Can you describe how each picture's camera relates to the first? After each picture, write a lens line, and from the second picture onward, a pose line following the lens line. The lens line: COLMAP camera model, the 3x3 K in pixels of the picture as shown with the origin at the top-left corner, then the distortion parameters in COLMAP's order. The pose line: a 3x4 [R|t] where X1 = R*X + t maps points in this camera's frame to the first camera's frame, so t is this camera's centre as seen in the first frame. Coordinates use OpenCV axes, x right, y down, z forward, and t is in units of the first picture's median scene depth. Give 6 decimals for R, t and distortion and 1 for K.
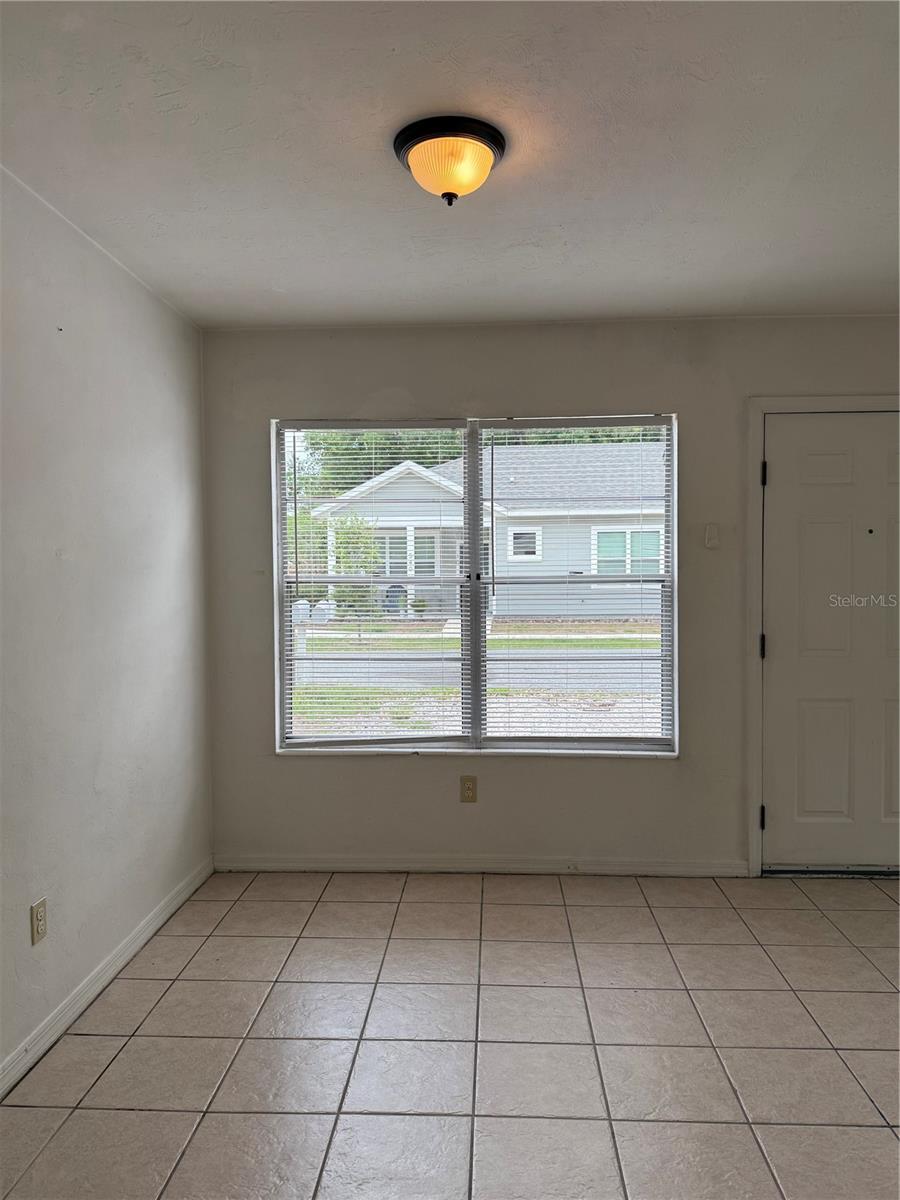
lens RADIAL K [[836.2, 0, 451.3], [0, 836.2, 596.1], [0, 0, 1]] dist [0.028122, -0.010179]
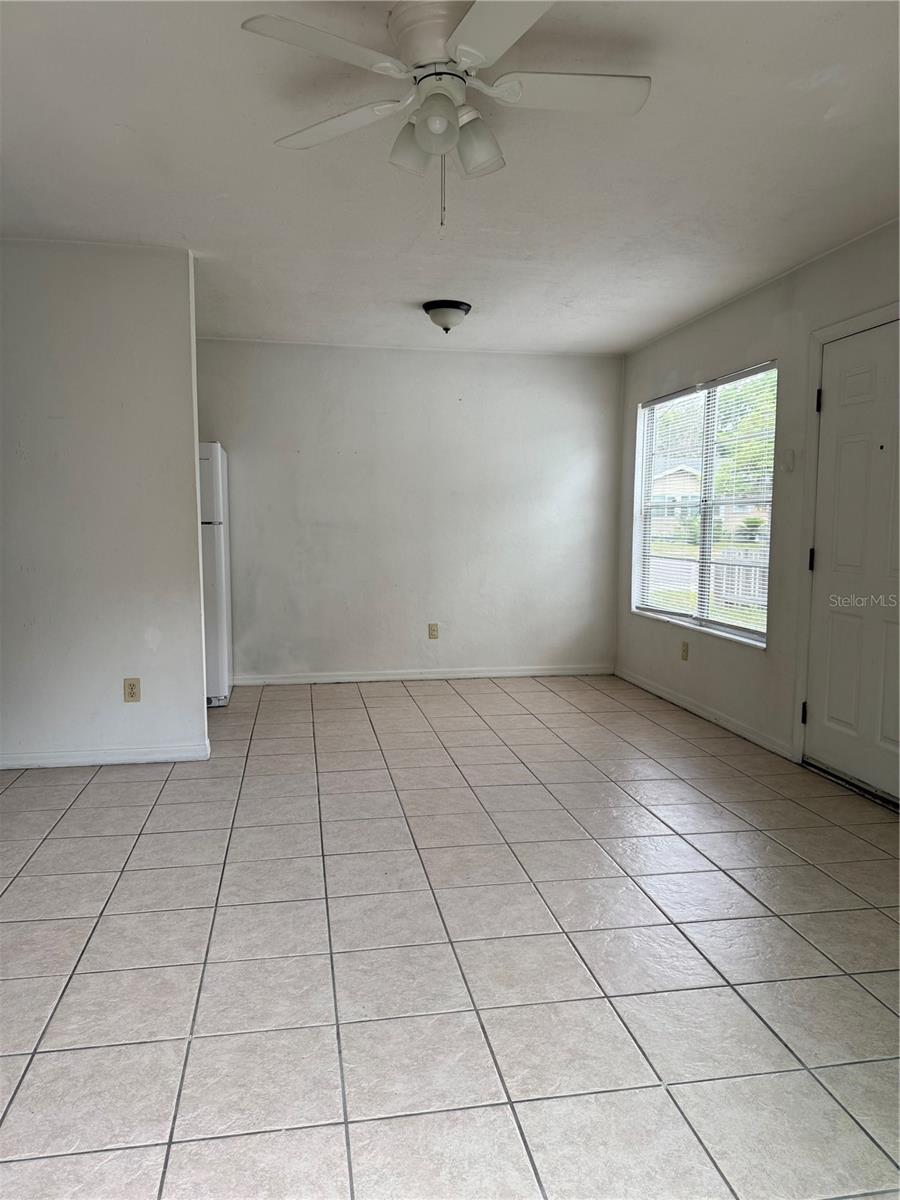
lens RADIAL K [[836.2, 0, 446.2], [0, 836.2, 601.7], [0, 0, 1]] dist [0.028122, -0.010179]
pose [[0.221237, 0.099230, -0.970158, 1.336839], [-0.032261, 0.995010, 0.094415, 0.025487], [0.974686, 0.010411, 0.223335, 0.285680]]
